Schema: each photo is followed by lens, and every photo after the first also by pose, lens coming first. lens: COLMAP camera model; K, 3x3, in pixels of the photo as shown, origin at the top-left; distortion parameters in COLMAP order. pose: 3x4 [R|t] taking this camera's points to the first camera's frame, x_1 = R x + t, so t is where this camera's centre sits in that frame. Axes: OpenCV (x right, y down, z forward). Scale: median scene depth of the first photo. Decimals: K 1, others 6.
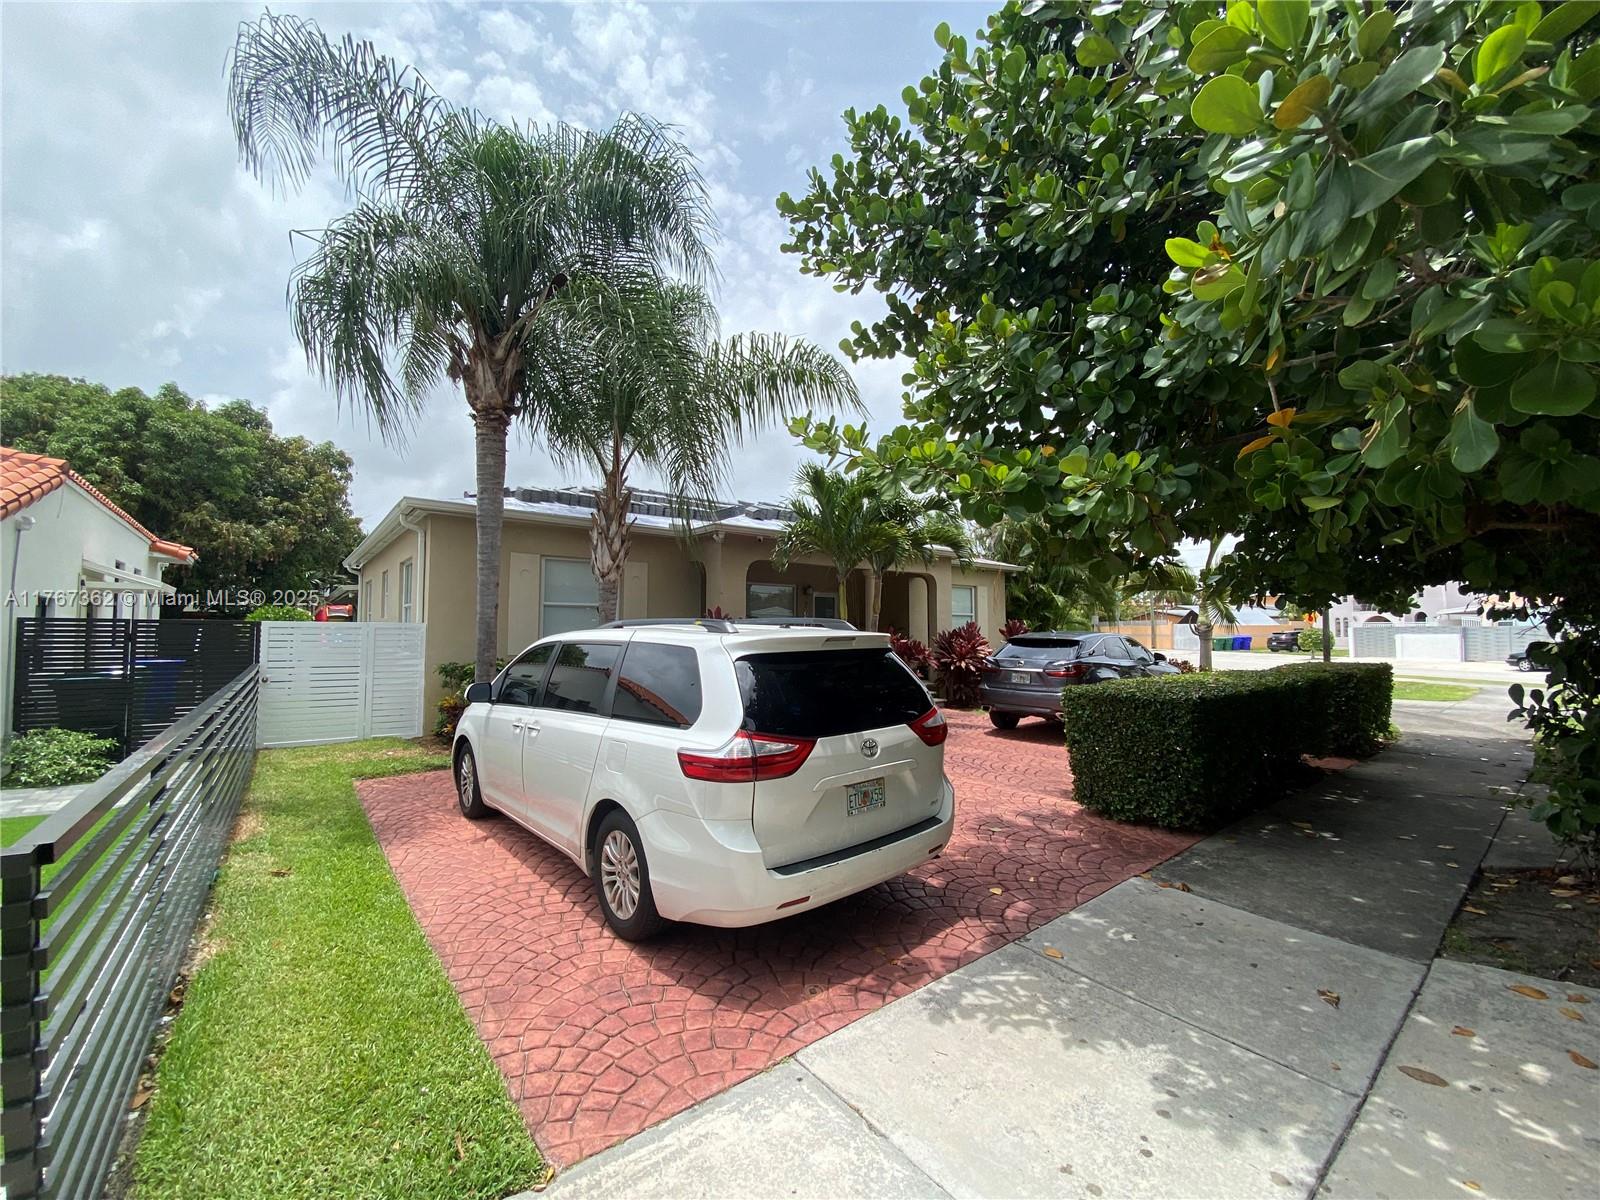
lens RADIAL K [[646.8, 0, 803.3], [0, 646.8, 594.9], [0, 0, 1]] dist [-0.014501, -0.000735]
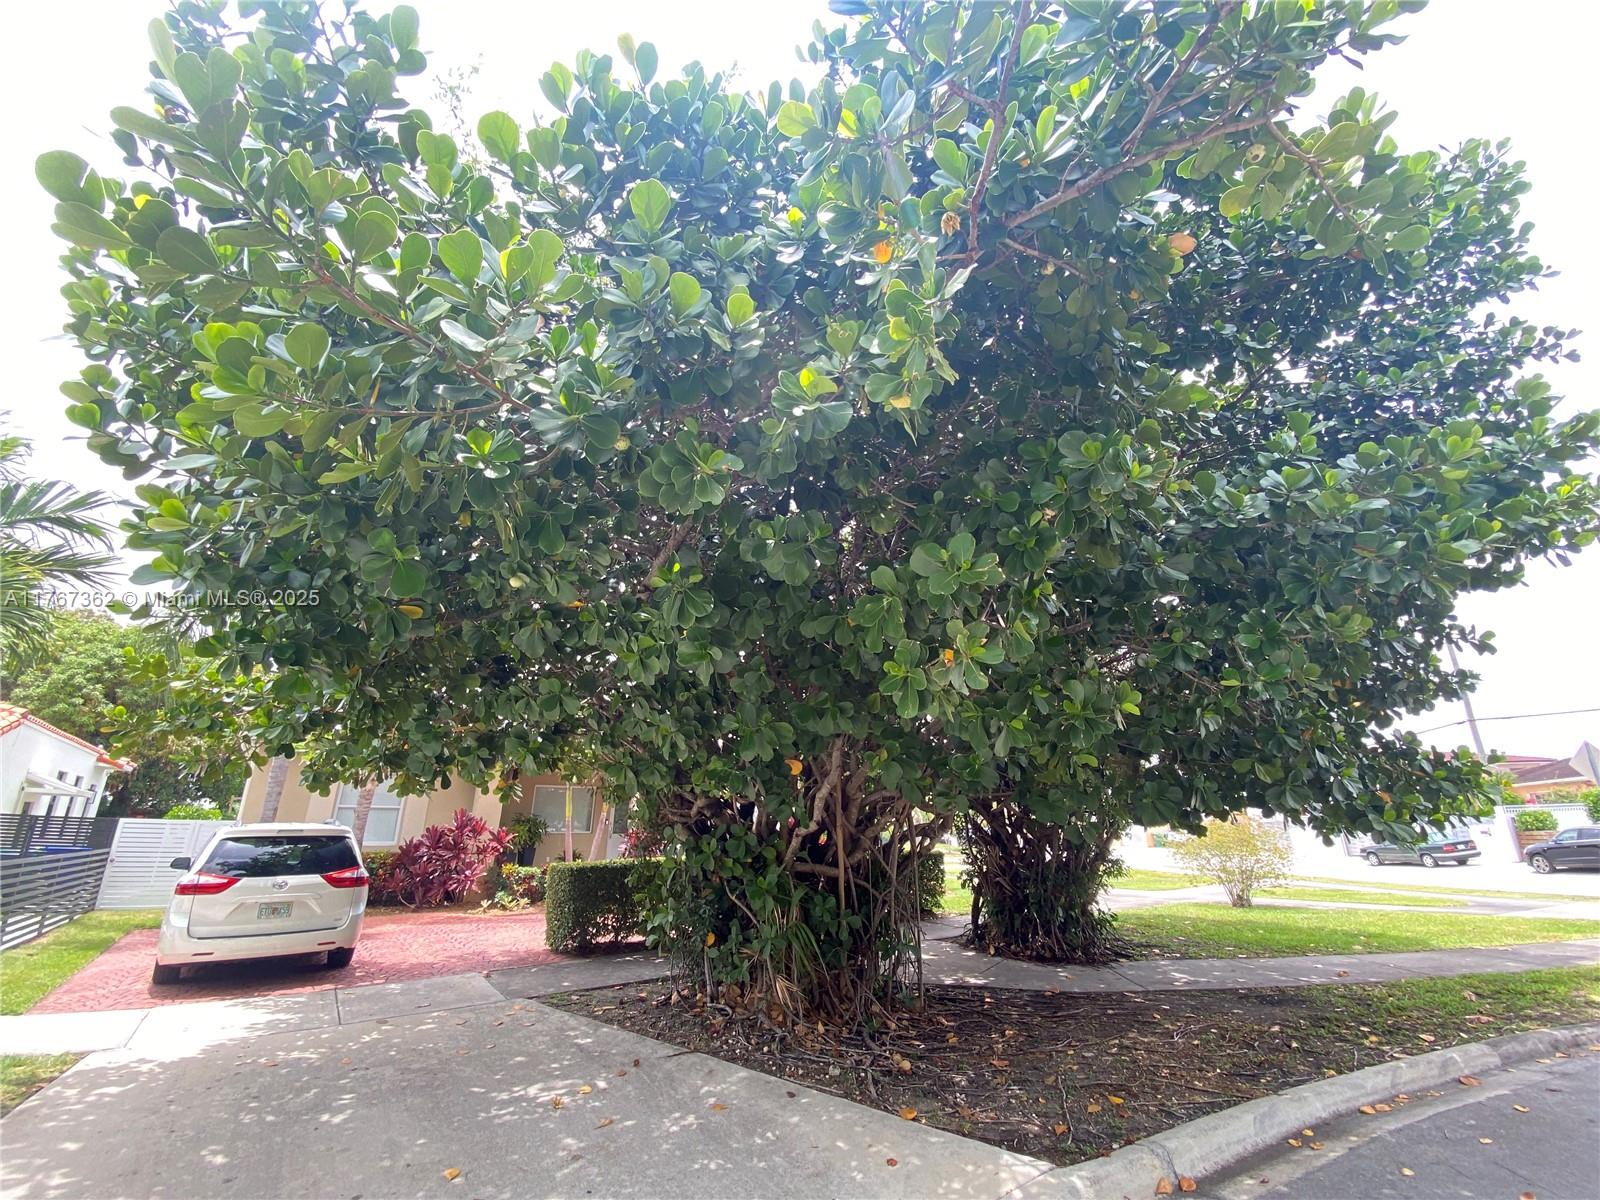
lens RADIAL K [[646.8, 0, 796.8], [0, 646.8, 605.2], [0, 0, 1]] dist [-0.014501, -0.000735]
pose [[0.999582, -0.011894, -0.026354, 0.372733], [0.004242, 0.961932, -0.273256, -0.014061], [0.028601, 0.273030, 0.961580, -0.245996]]
